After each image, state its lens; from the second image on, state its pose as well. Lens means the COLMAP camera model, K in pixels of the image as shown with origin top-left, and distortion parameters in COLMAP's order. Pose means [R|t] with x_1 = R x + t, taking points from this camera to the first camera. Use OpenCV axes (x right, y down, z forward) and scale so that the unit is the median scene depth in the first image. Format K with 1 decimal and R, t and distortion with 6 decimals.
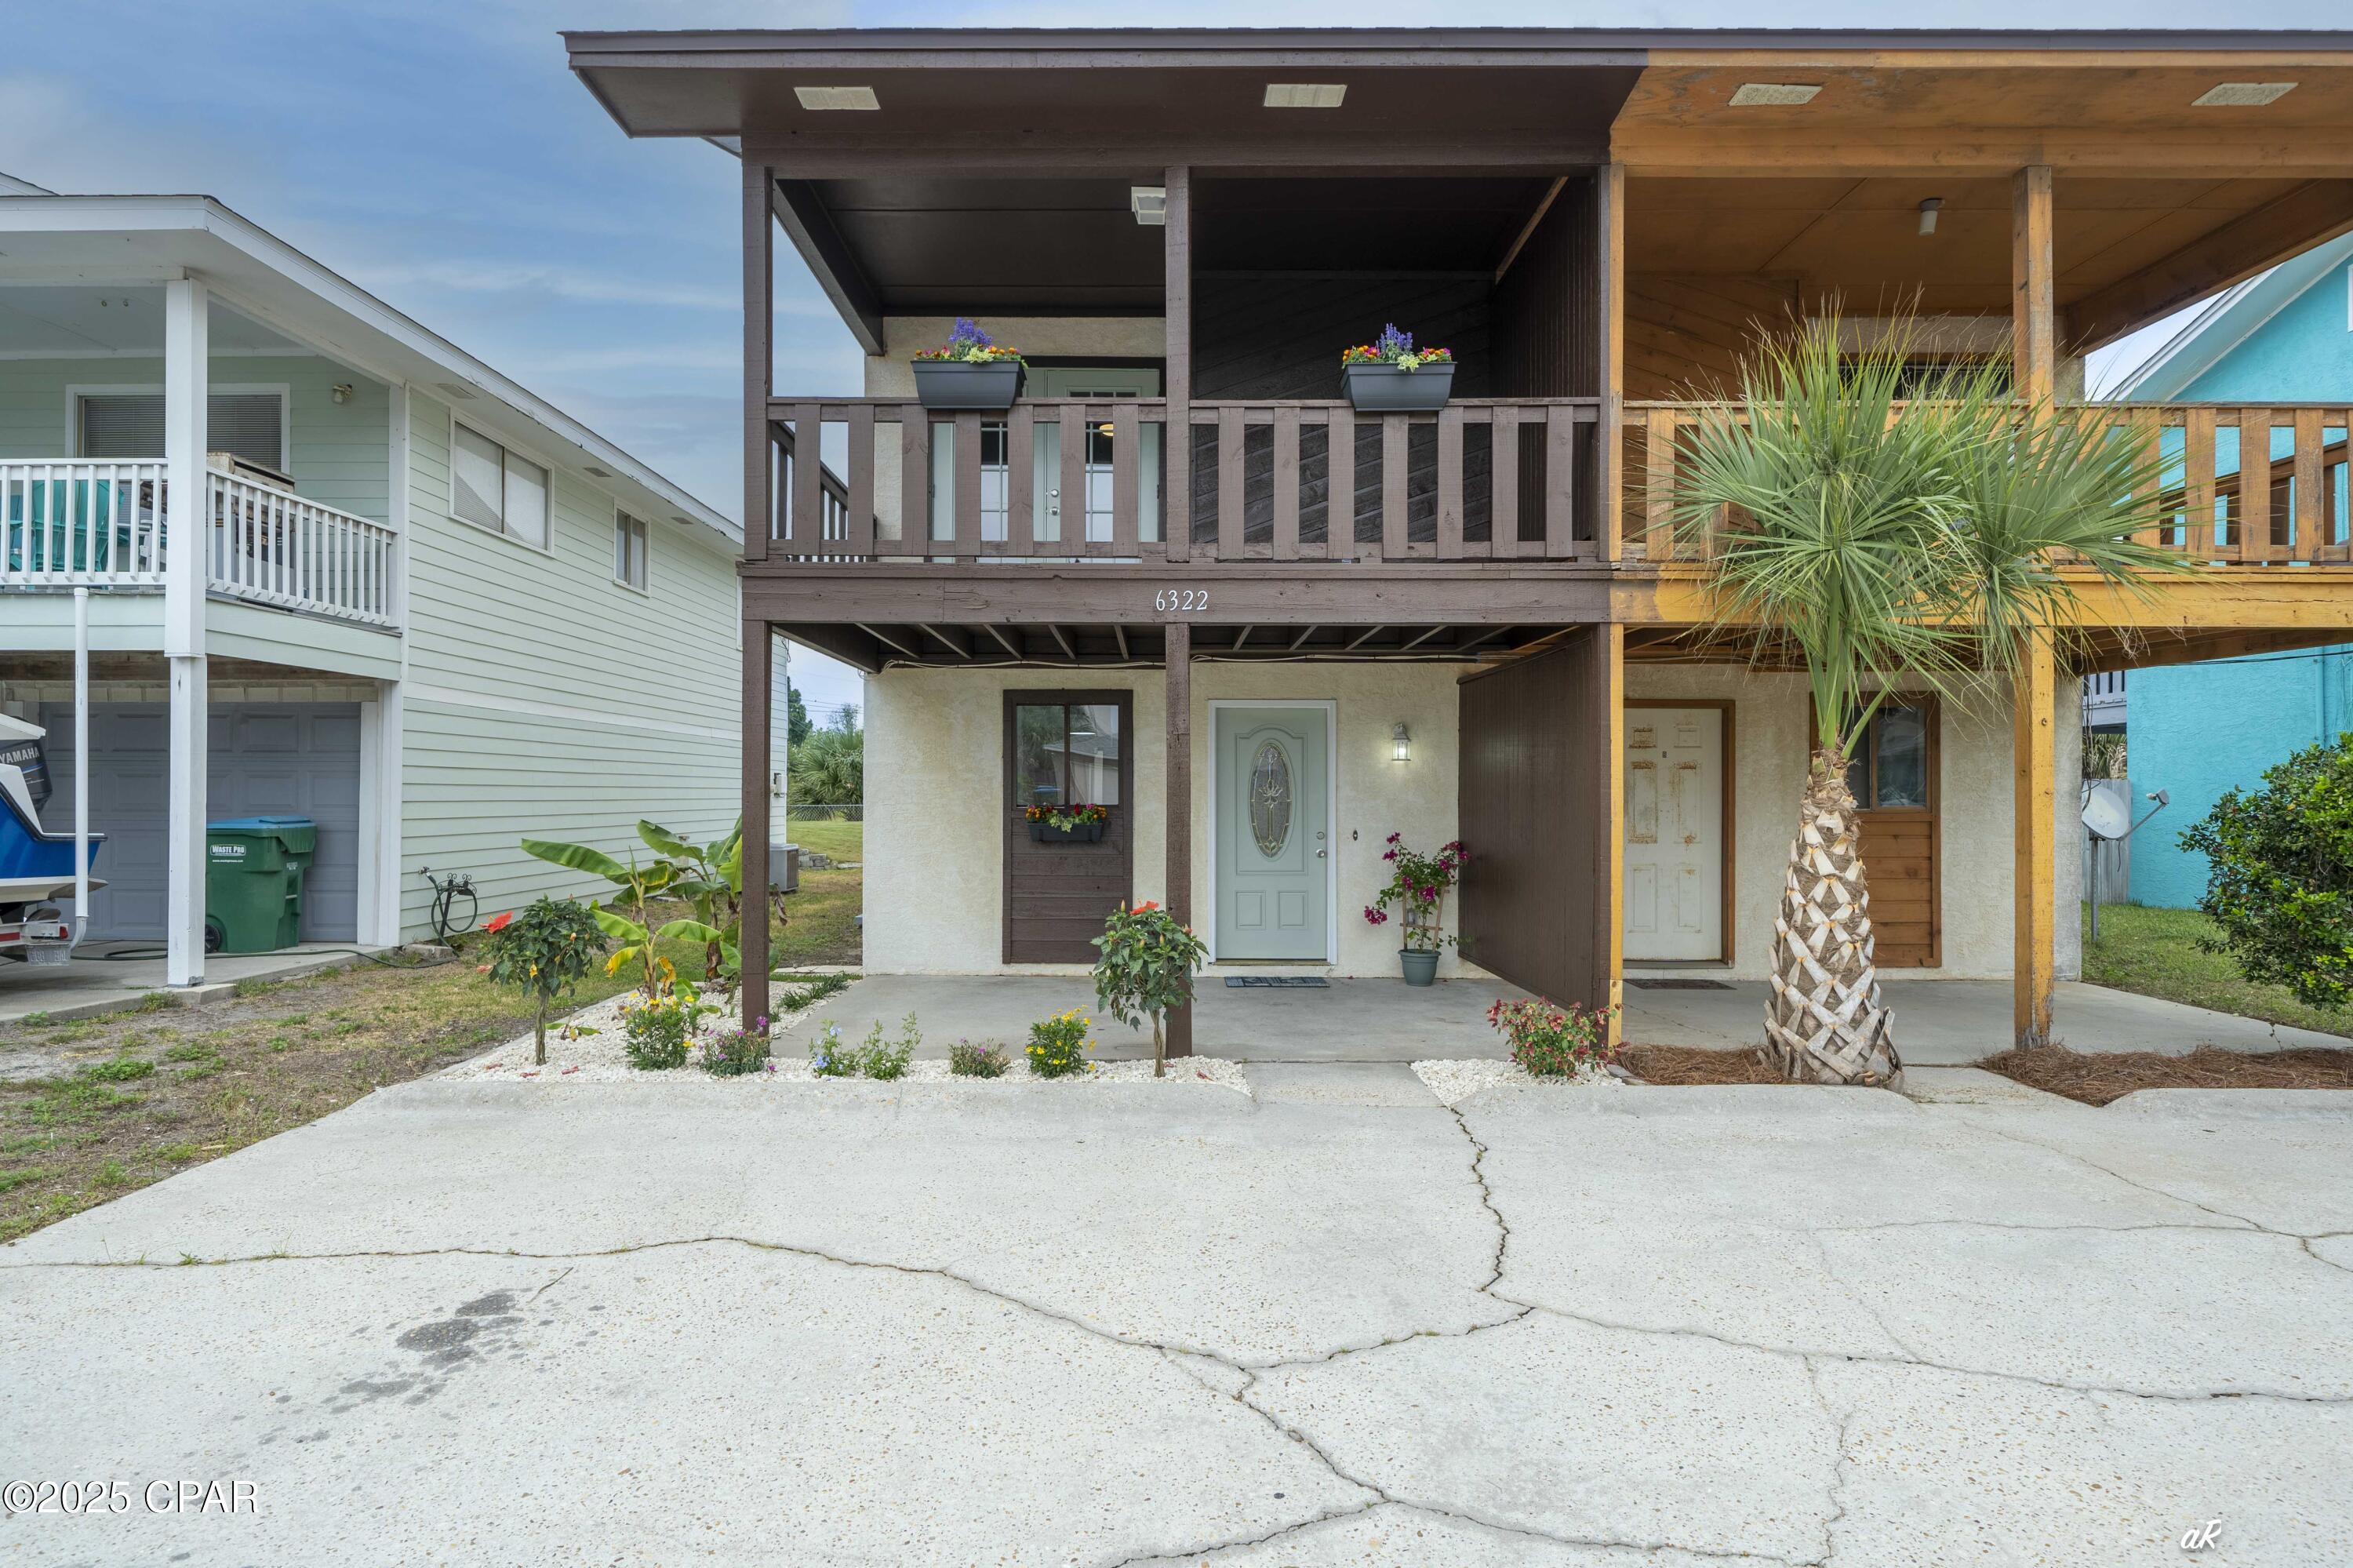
lens RADIAL K [[1302.8, 0, 1162.9], [0, 1302.8, 793.7], [0, 0, 1]] dist [-0.000480, 0.001932]
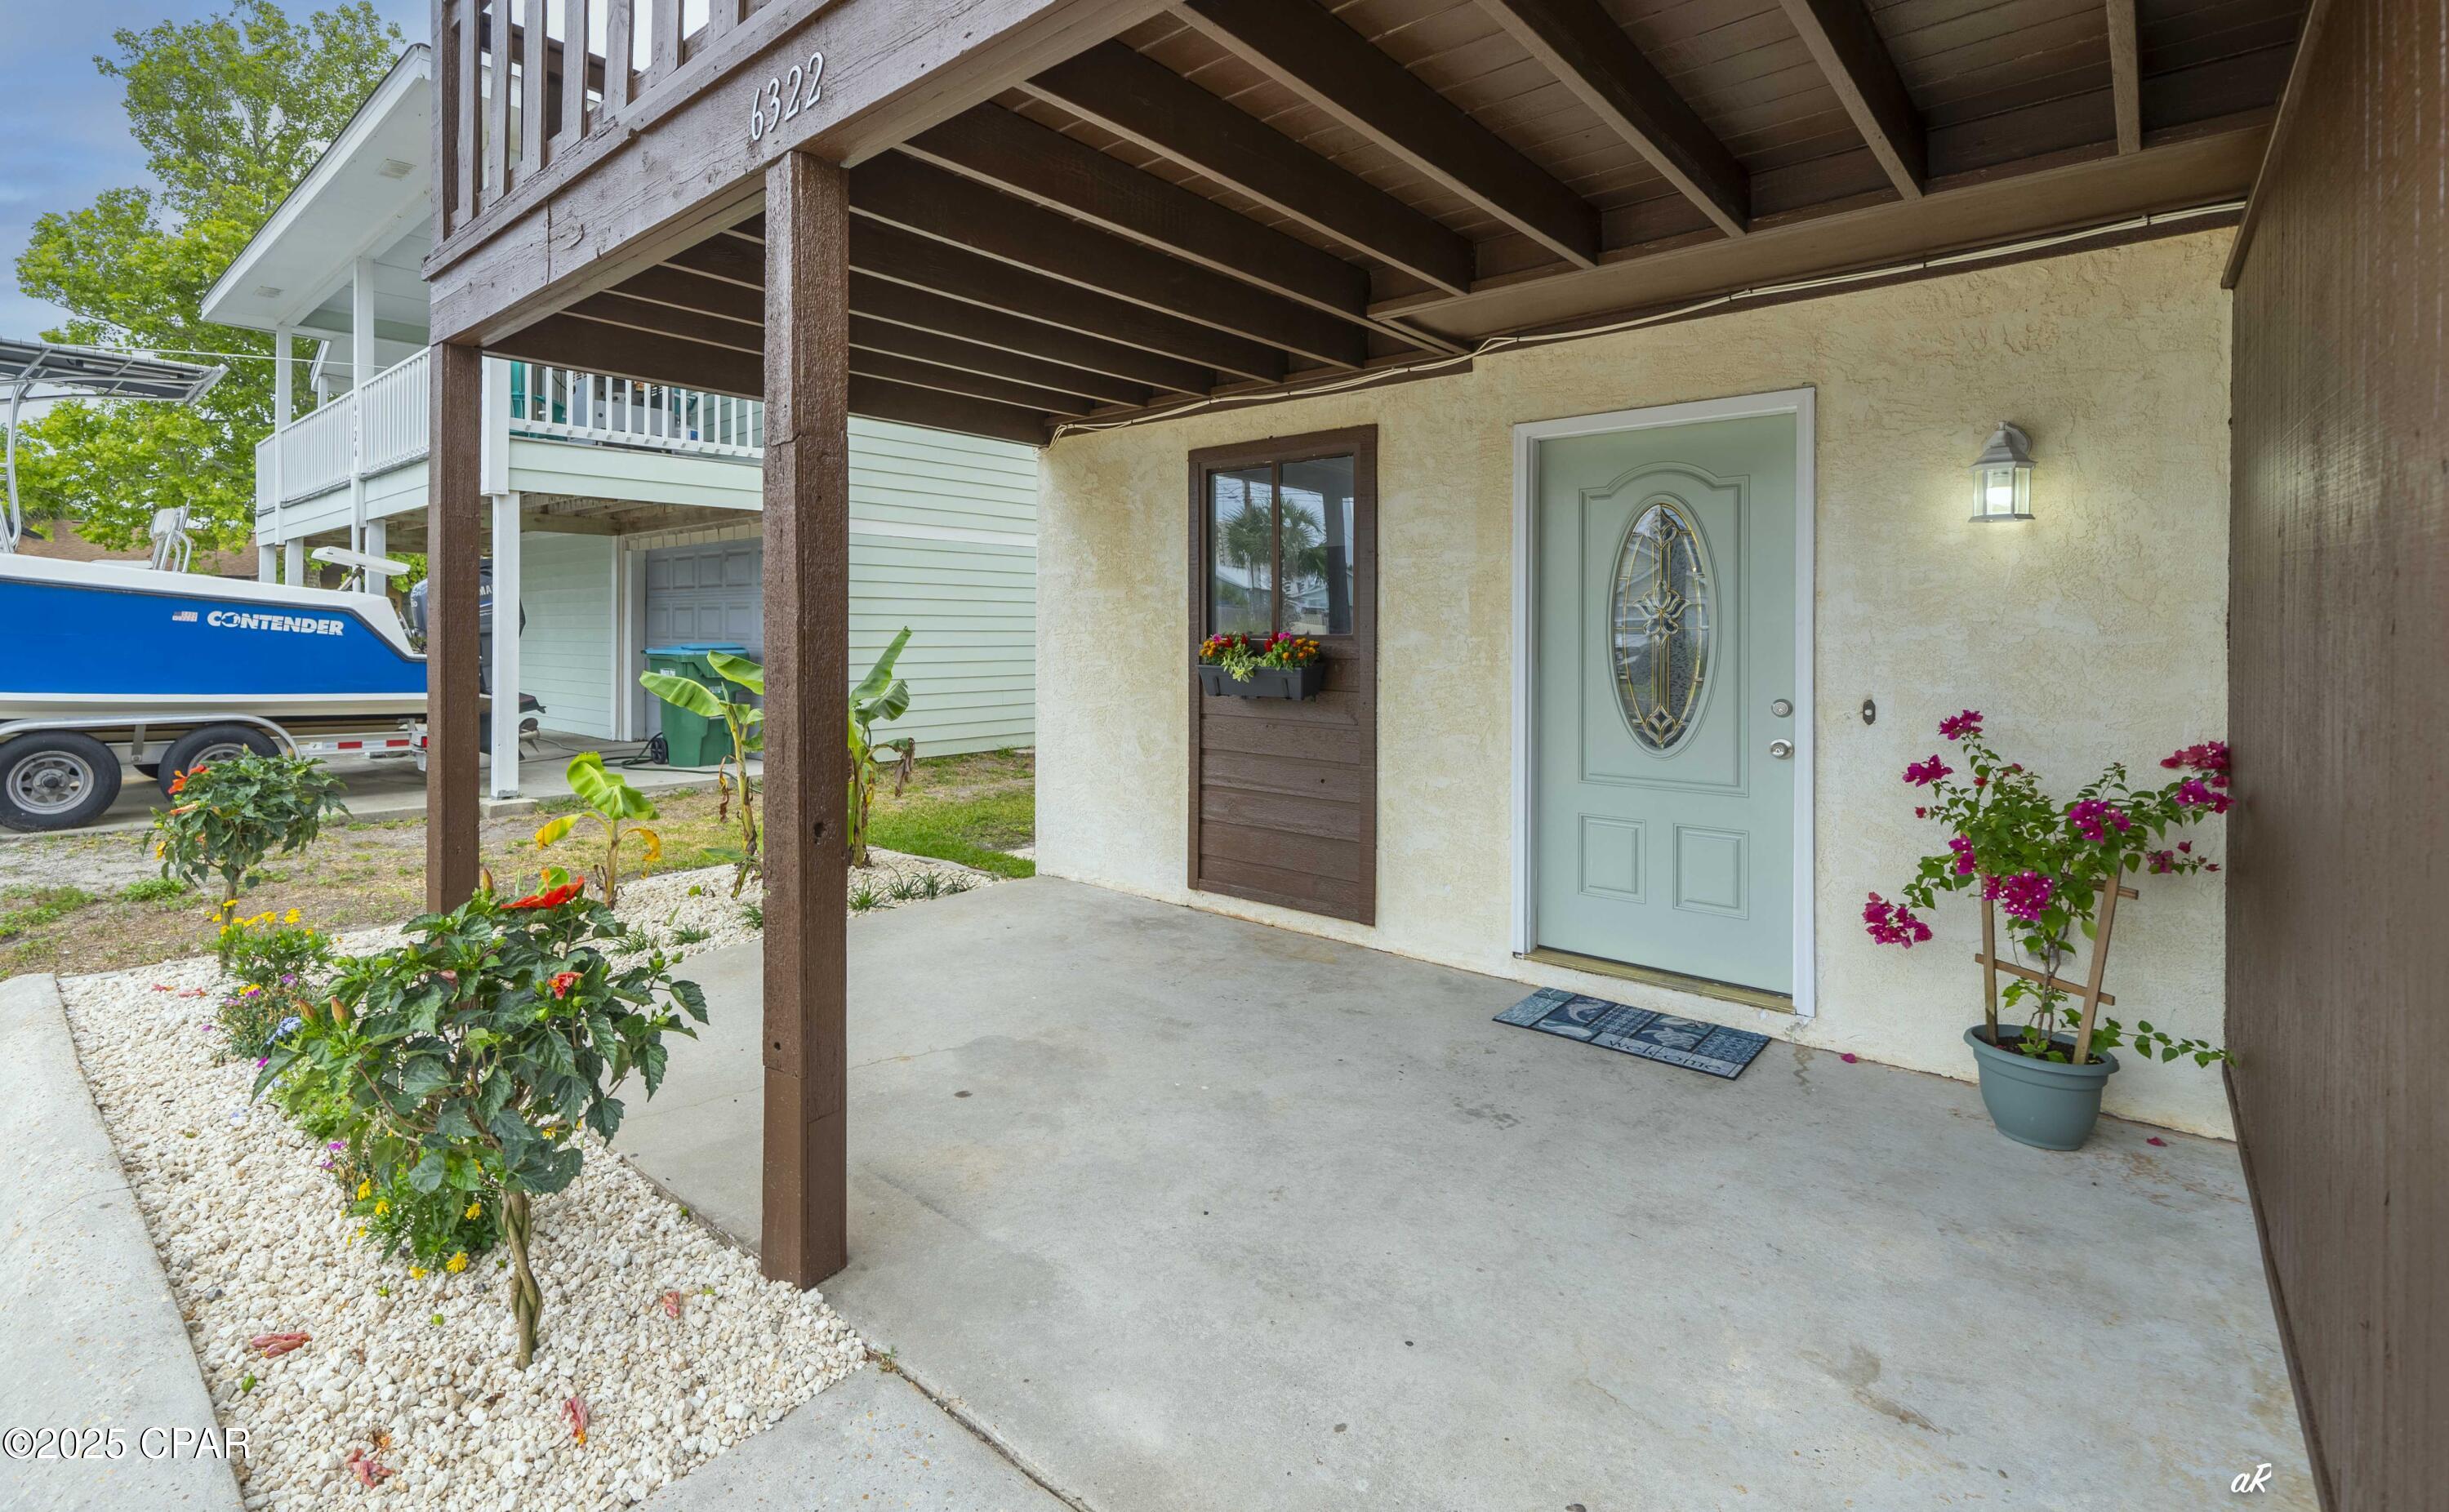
lens RADIAL K [[1127.9, 0, 1067.5], [0, 1127.9, 641.8], [0, 0, 1]] dist [-0.012205, -0.000060]
pose [[0.714798, 0.006831, -0.699297, 0.255330], [-0.001746, 0.999967, 0.007983, 0.009100], [0.699329, -0.004485, 0.714786, 0.685415]]
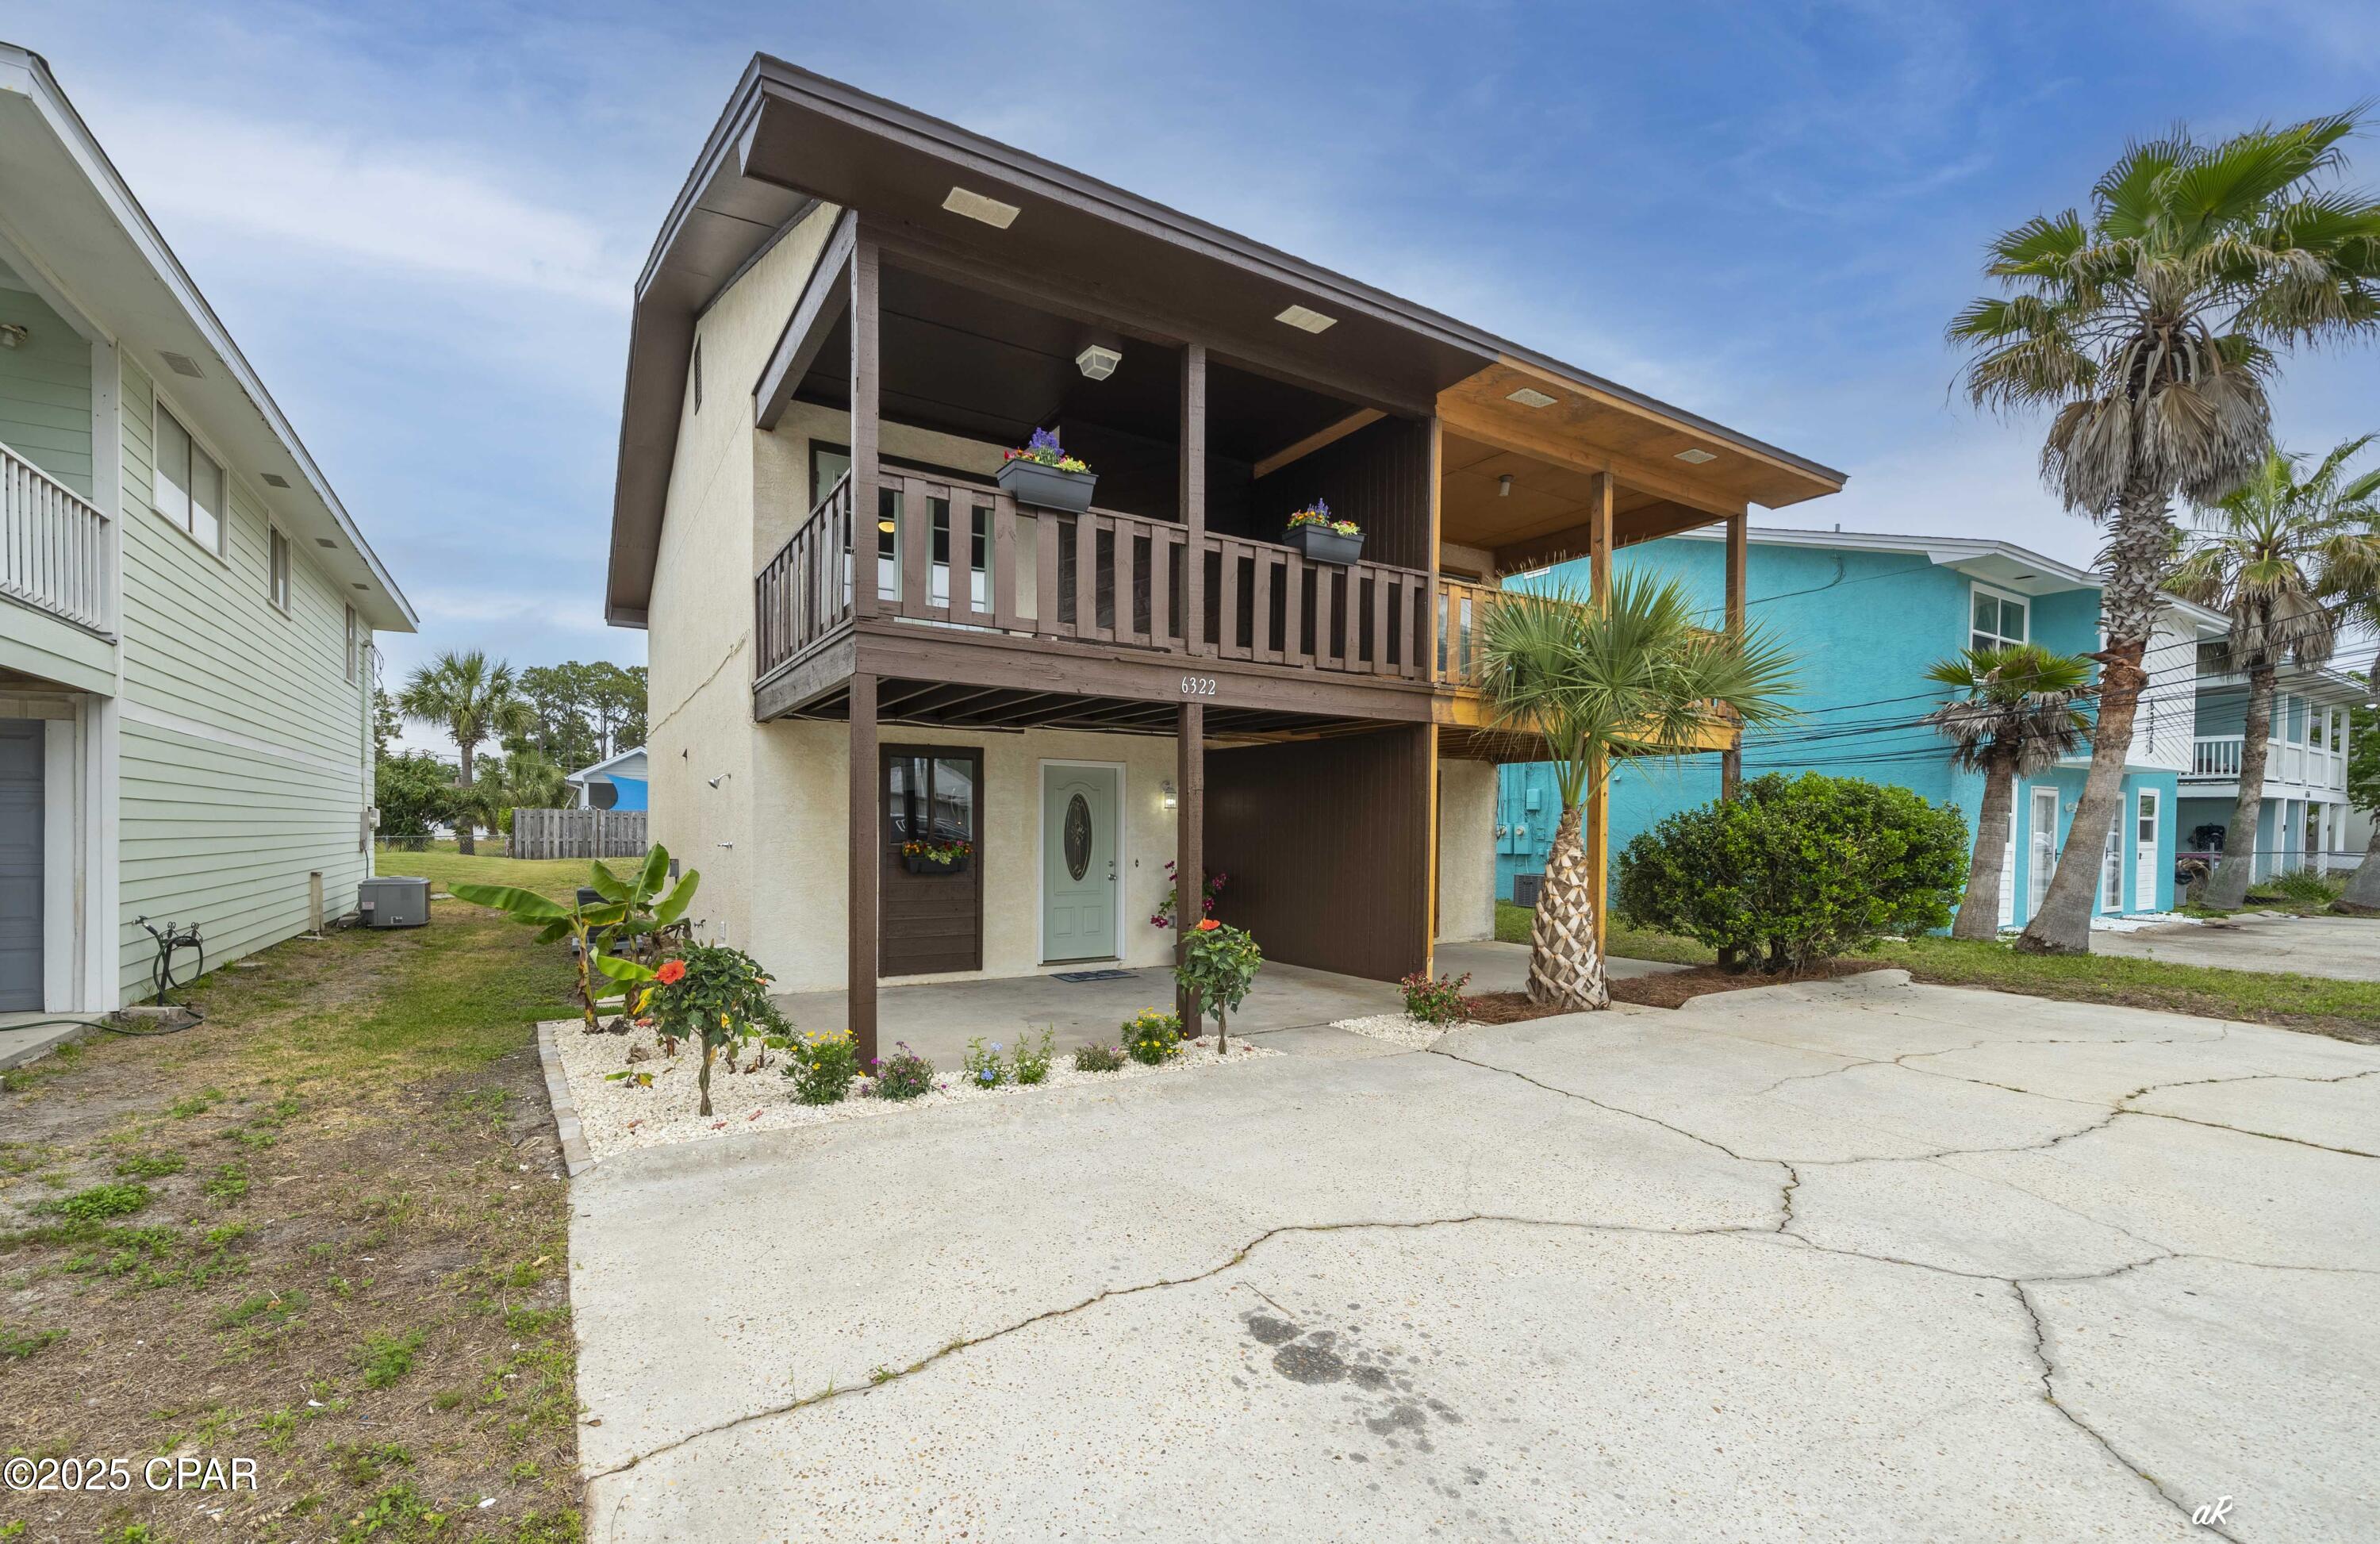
lens RADIAL K [[967.2, 0, 1114.7], [0, 967.2, 850.4], [0, 0, 1]] dist [-0.003585, -0.000414]
pose [[0.863093, -0.009102, 0.504963, -0.452699], [-0.004033, 0.999682, 0.024911, -0.007419], [-0.505029, -0.023537, 0.862781, 0.174663]]
